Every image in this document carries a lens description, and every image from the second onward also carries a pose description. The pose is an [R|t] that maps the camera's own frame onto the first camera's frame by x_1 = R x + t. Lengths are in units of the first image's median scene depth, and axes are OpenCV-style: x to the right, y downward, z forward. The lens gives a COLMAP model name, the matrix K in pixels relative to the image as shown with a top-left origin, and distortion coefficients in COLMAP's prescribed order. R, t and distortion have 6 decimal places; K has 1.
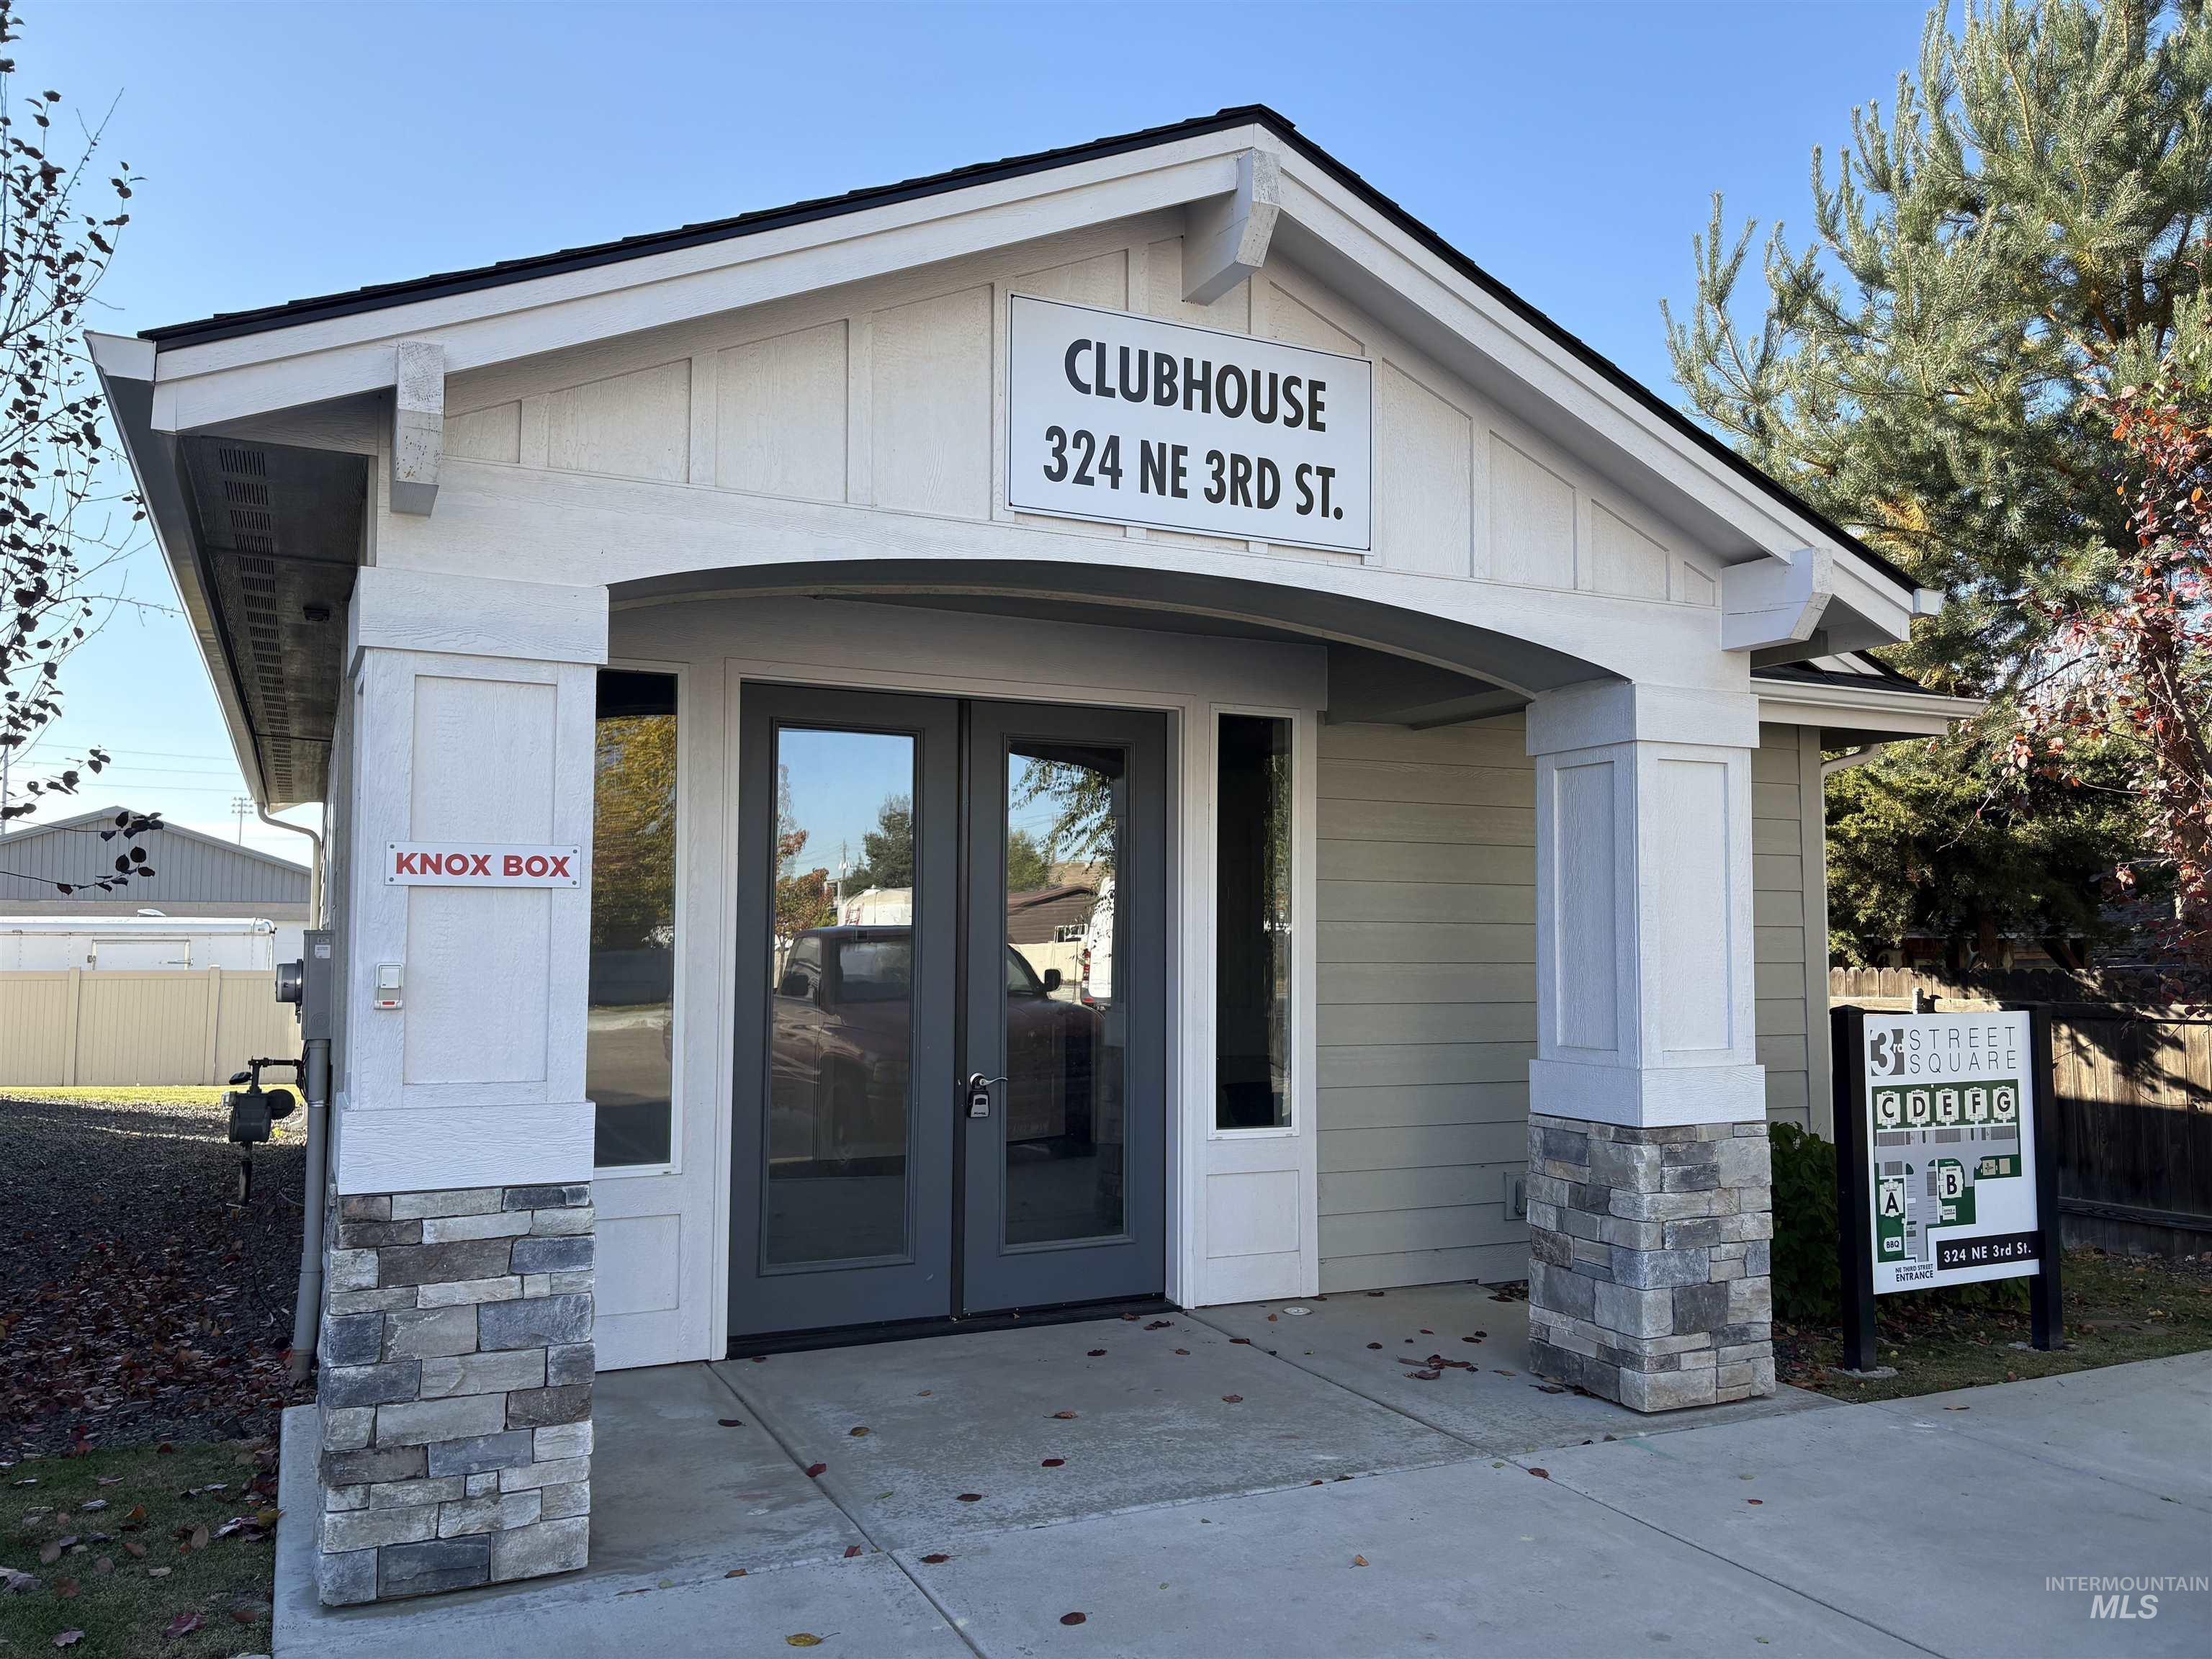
lens RADIAL K [[1760.0, 0, 1109.2], [0, 1760.0, 845.8], [0, 0, 1]] dist [-0.015338, -0.009852]
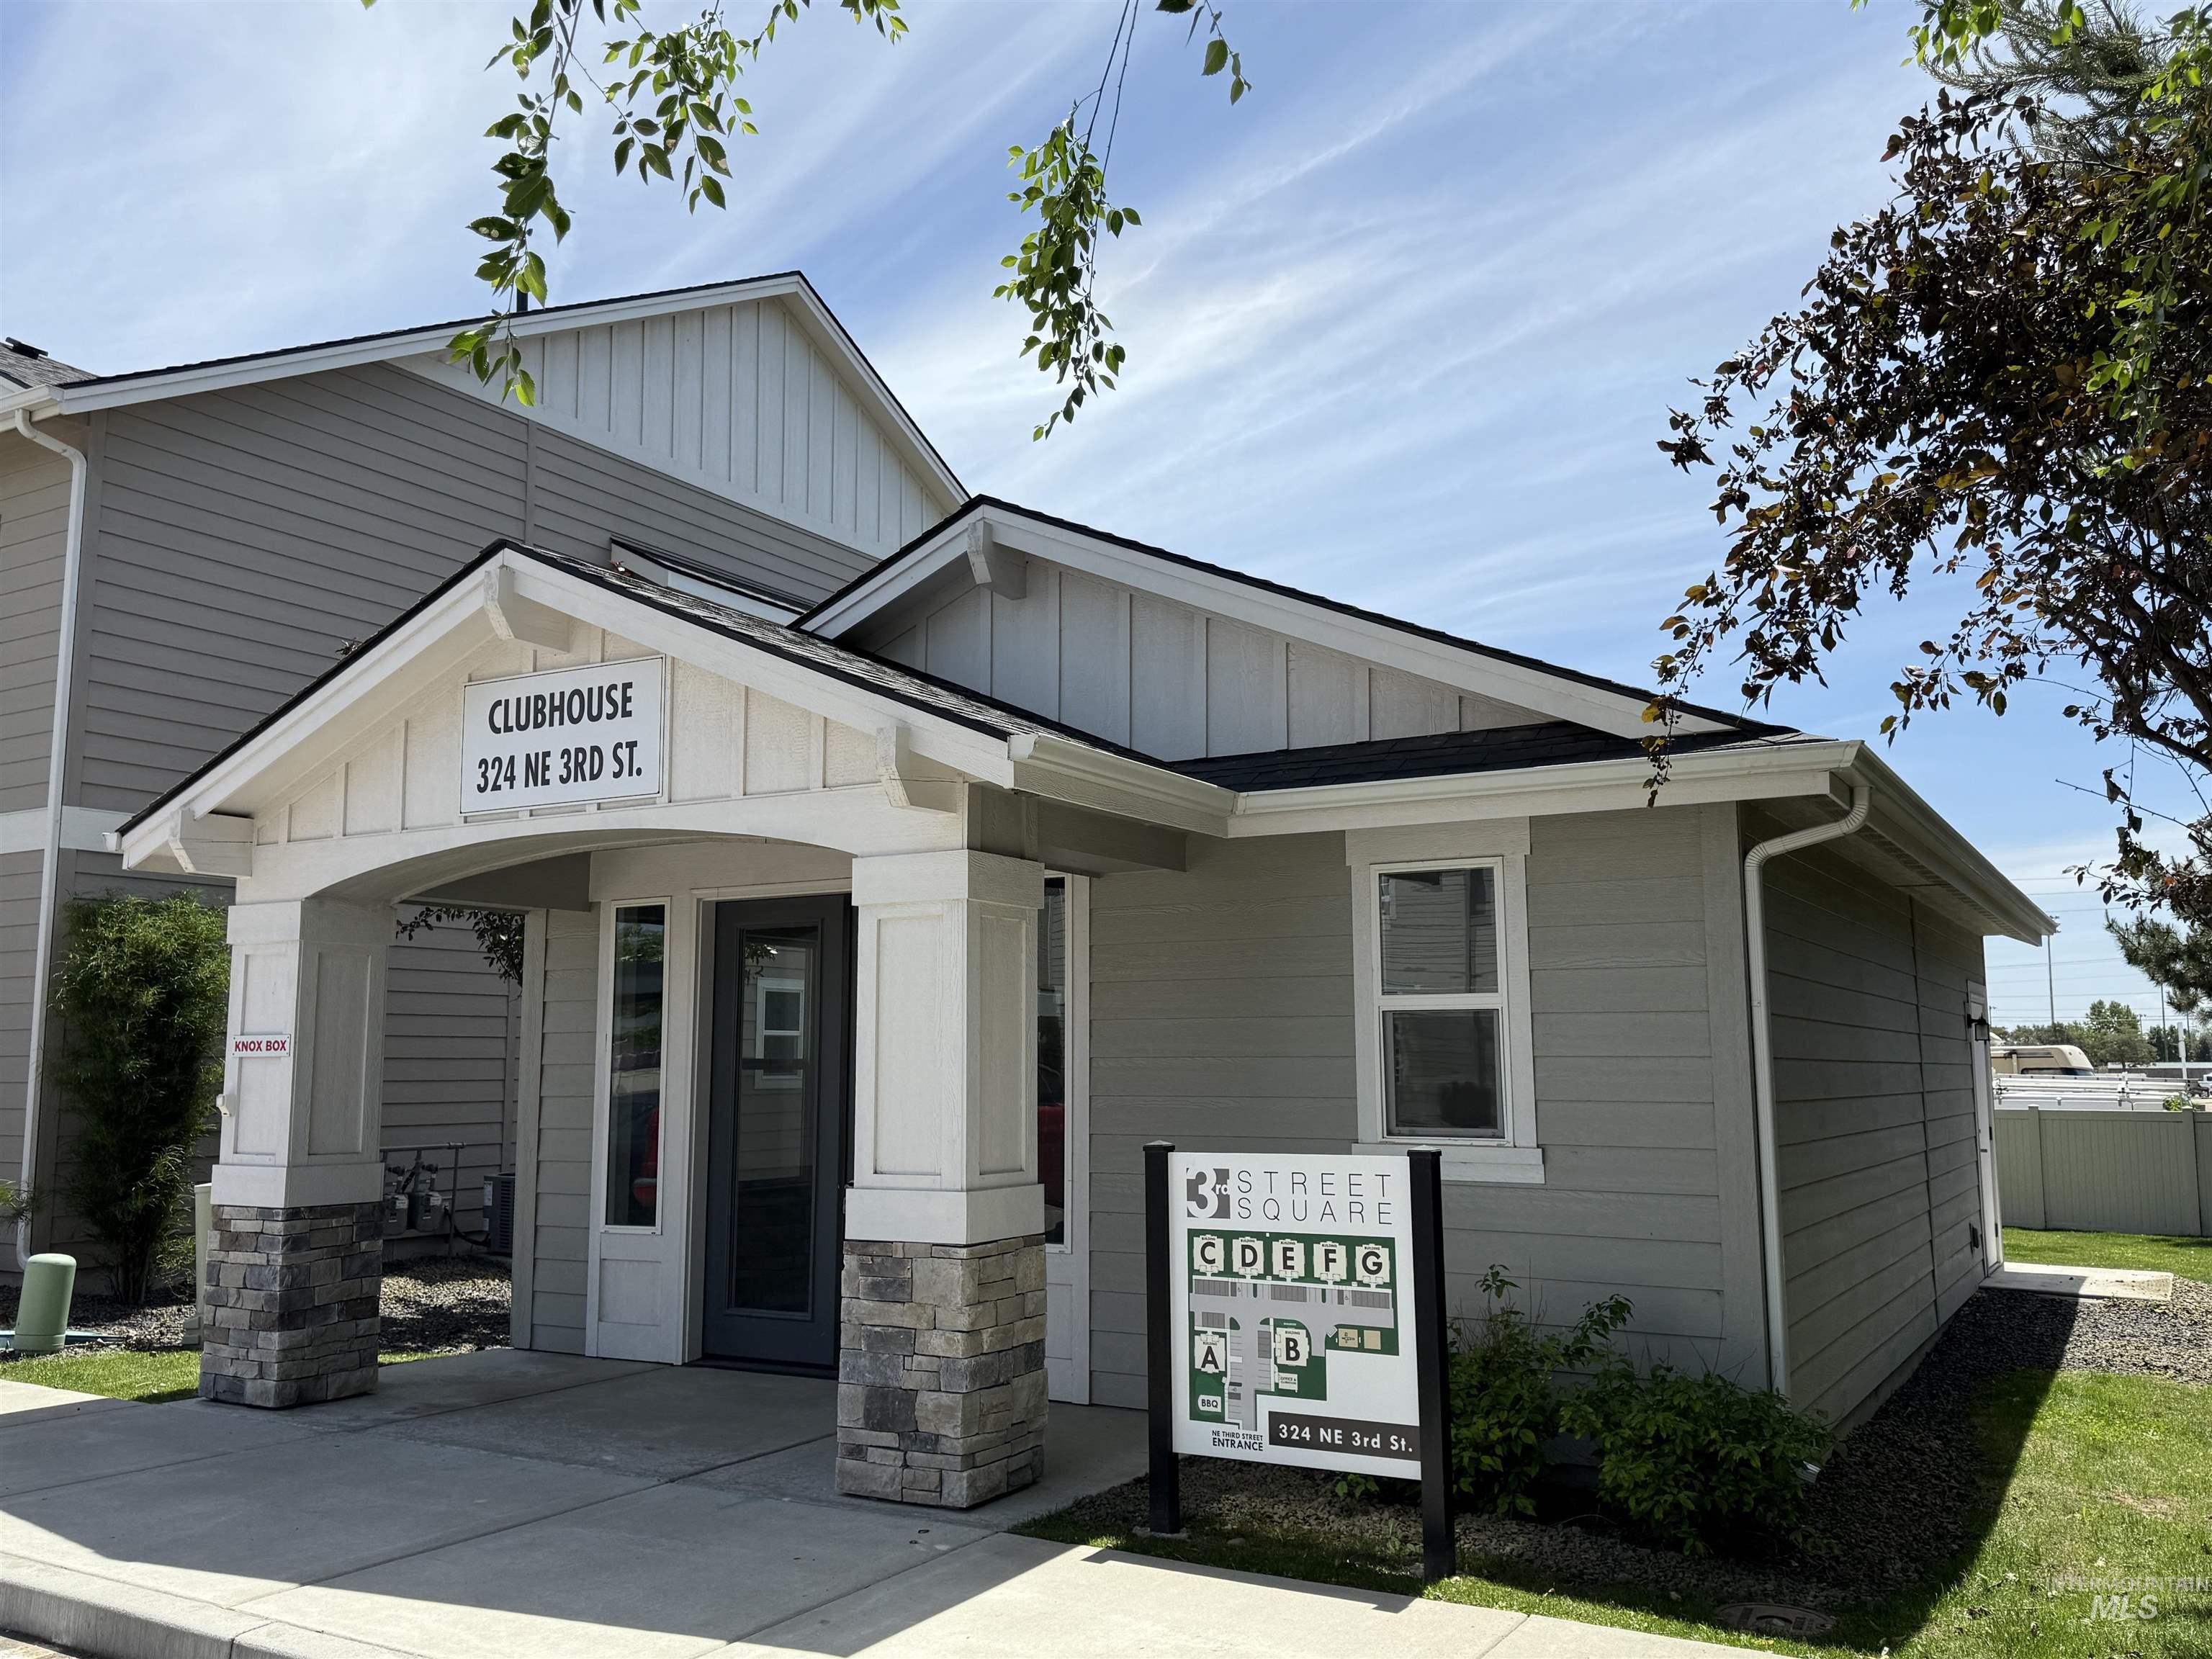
lens RADIAL K [[1773.5, 0, 1113.3], [0, 1773.5, 816.8], [0, 0, 1]] dist [0.012613, -0.022432]
pose [[0.563721, -0.124222, -0.816570, 1.362561], [0.051759, 0.991996, -0.115177, 0.027385], [0.824342, 0.022663, 0.565638, 0.464717]]
